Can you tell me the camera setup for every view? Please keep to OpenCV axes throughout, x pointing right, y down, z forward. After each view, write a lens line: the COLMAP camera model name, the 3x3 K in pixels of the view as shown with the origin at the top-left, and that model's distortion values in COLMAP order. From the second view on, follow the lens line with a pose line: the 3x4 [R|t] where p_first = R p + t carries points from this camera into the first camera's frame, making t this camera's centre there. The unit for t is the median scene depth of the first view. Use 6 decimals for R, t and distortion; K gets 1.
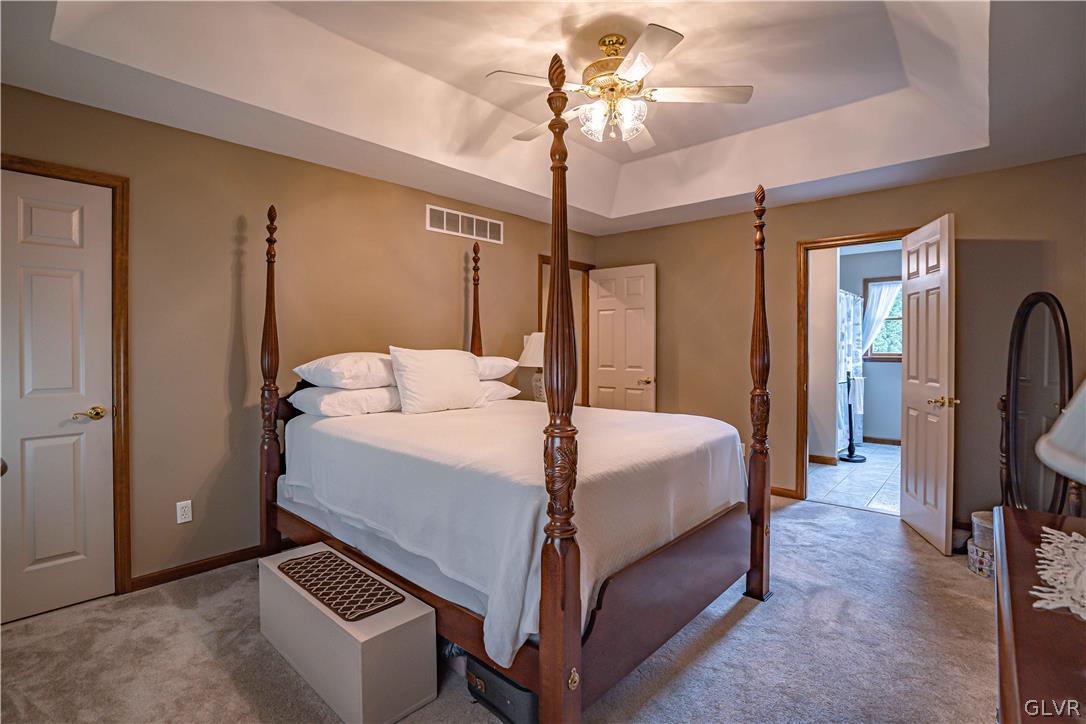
lens RADIAL K [[512.9, 0, 545.1], [0, 512.9, 348.3], [0, 0, 1]] dist [-0.048883, 0.014117]
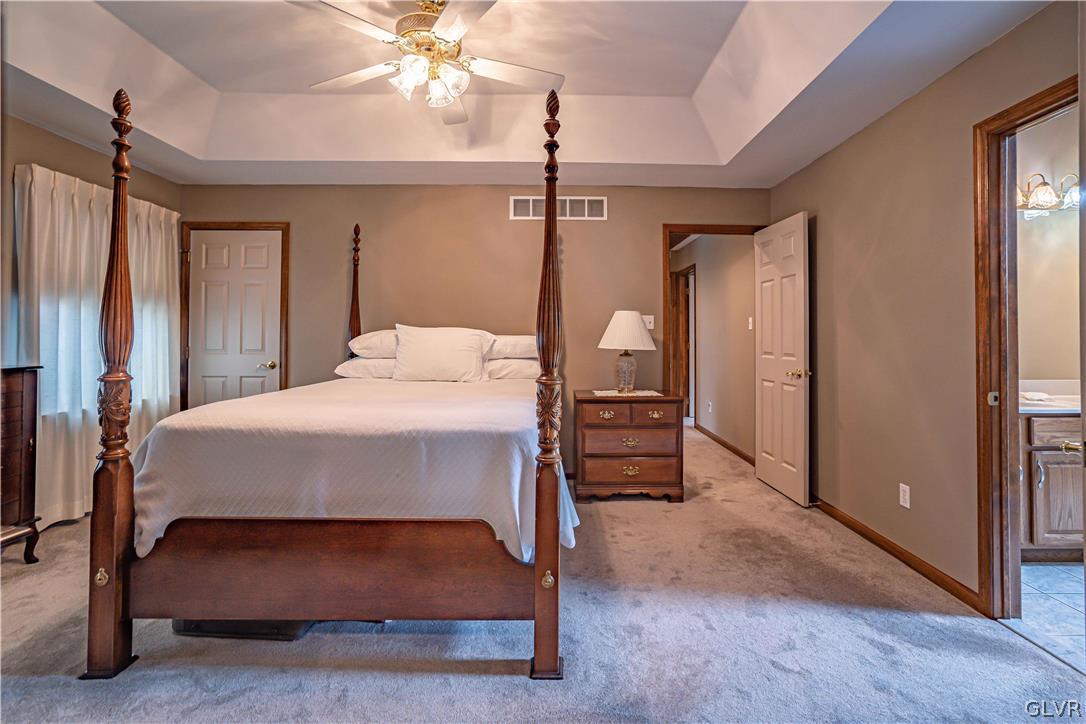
lens RADIAL K [[502.2, 0, 543.0], [0, 502.2, 328.7], [0, 0, 1]] dist [-0.016303, 0.000306]
pose [[0.677430, -0.005307, -0.735568, 0.729321], [-0.008880, 0.999842, -0.015392, 0.019443], [0.735534, 0.016959, 0.677275, 0.400988]]
